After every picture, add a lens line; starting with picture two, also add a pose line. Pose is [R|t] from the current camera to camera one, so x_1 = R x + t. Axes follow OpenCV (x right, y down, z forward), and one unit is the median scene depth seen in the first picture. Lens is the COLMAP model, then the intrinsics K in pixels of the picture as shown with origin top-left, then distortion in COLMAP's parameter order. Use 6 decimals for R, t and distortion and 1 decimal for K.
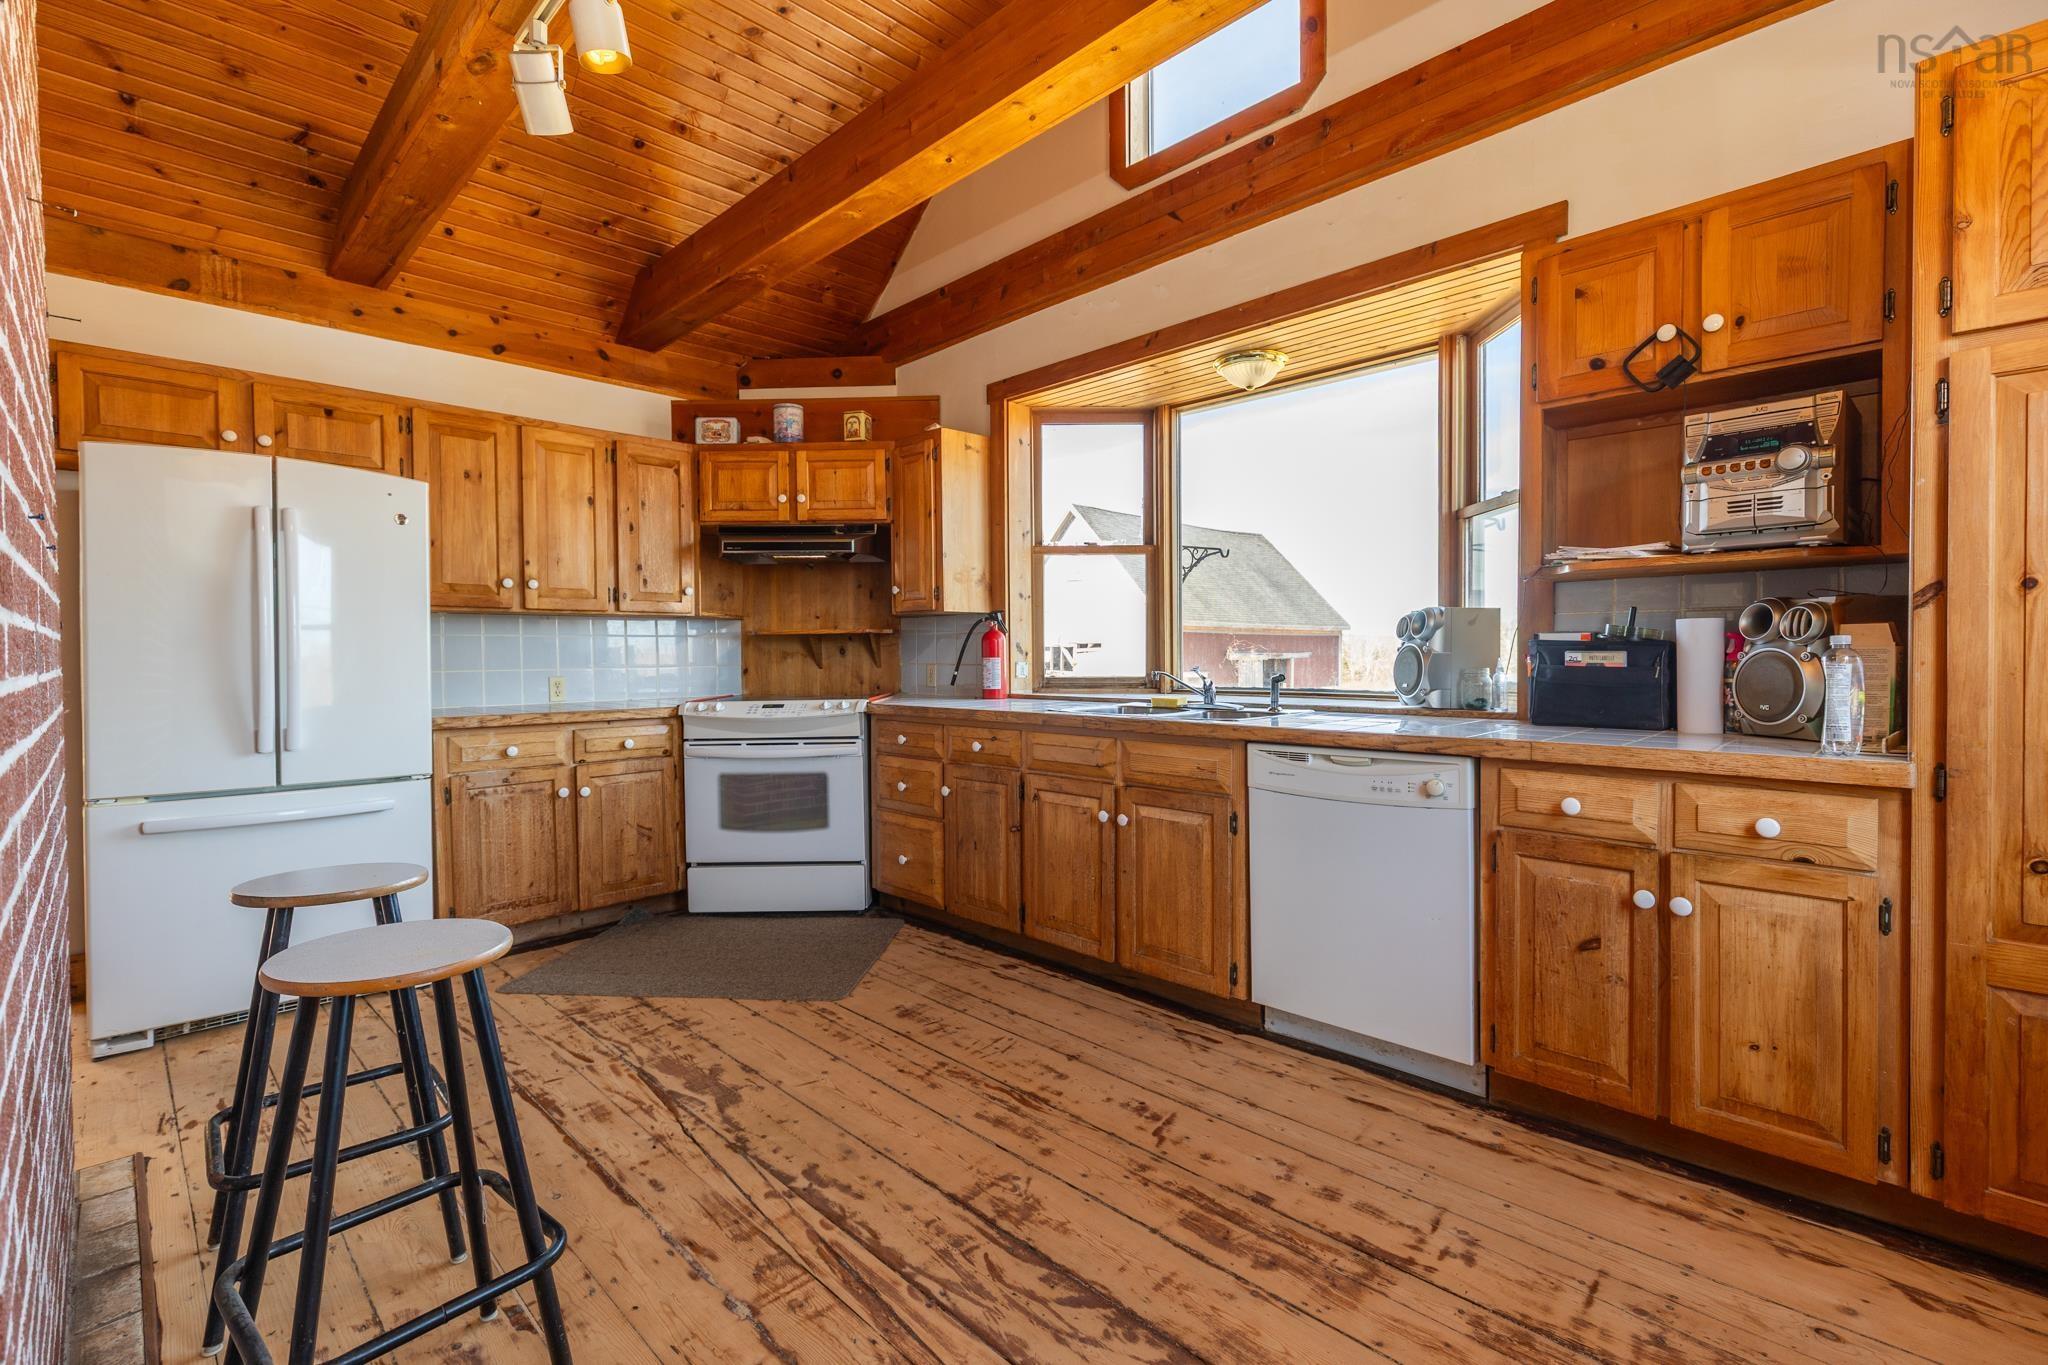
lens RADIAL K [[934.1, 0, 1030.9], [0, 934.1, 673.5], [0, 0, 1]] dist [0.007052, -0.000824]
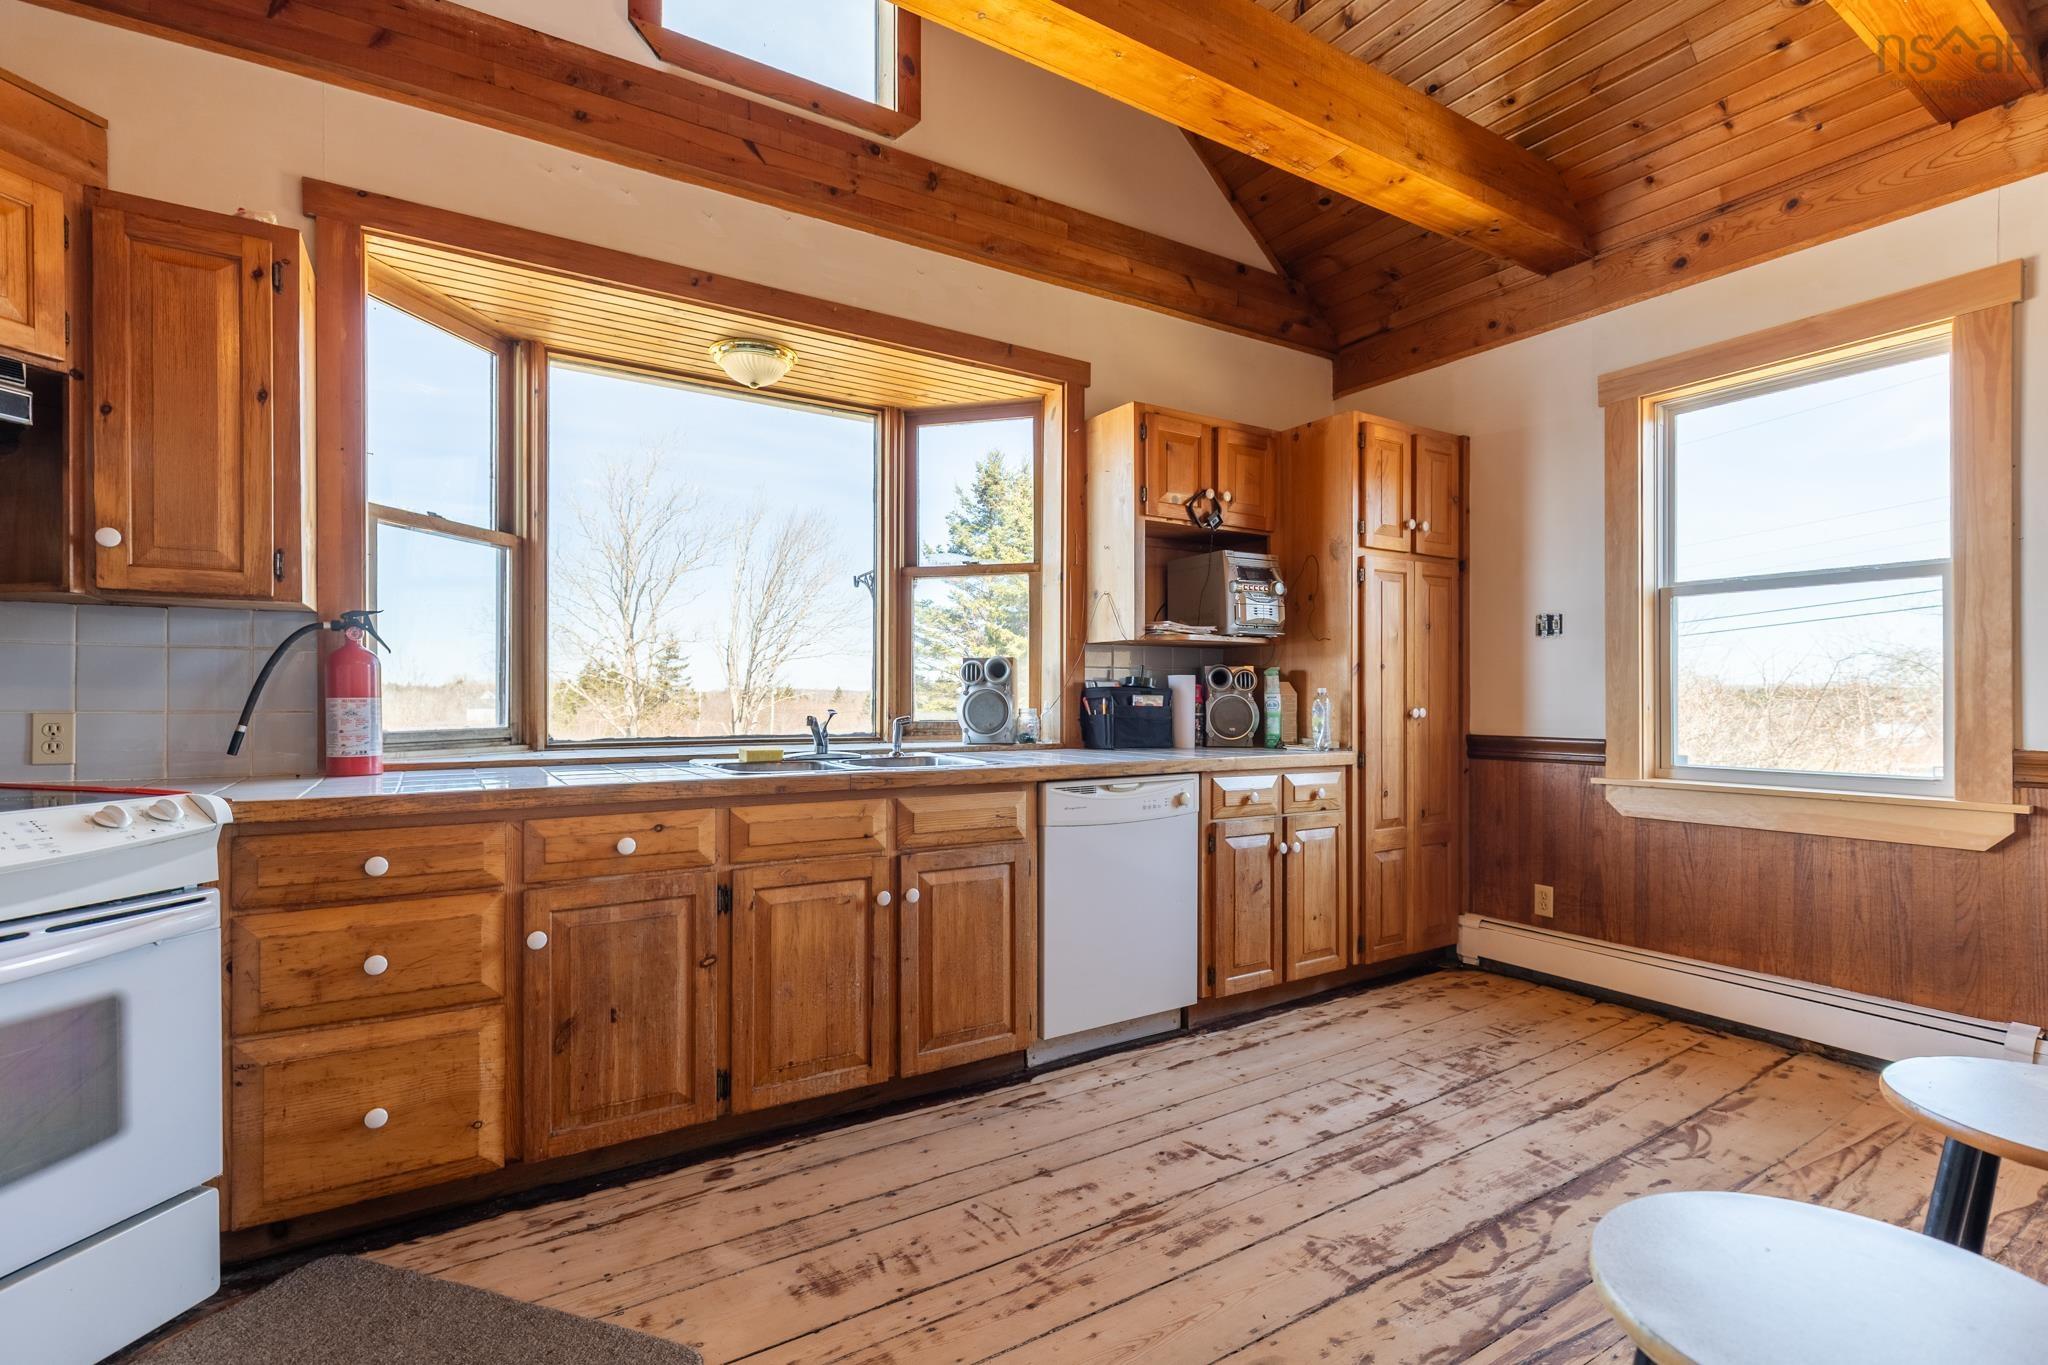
lens RADIAL K [[934.1, 0, 1028.4], [0, 934.1, 693.5], [0, 0, 1]] dist [0.007052, -0.000824]
pose [[0.214134, 0.009213, 0.976761, -0.734801], [0.015967, 0.999789, -0.012931, -0.009770], [-0.976674, 0.018364, 0.213942, 0.772840]]
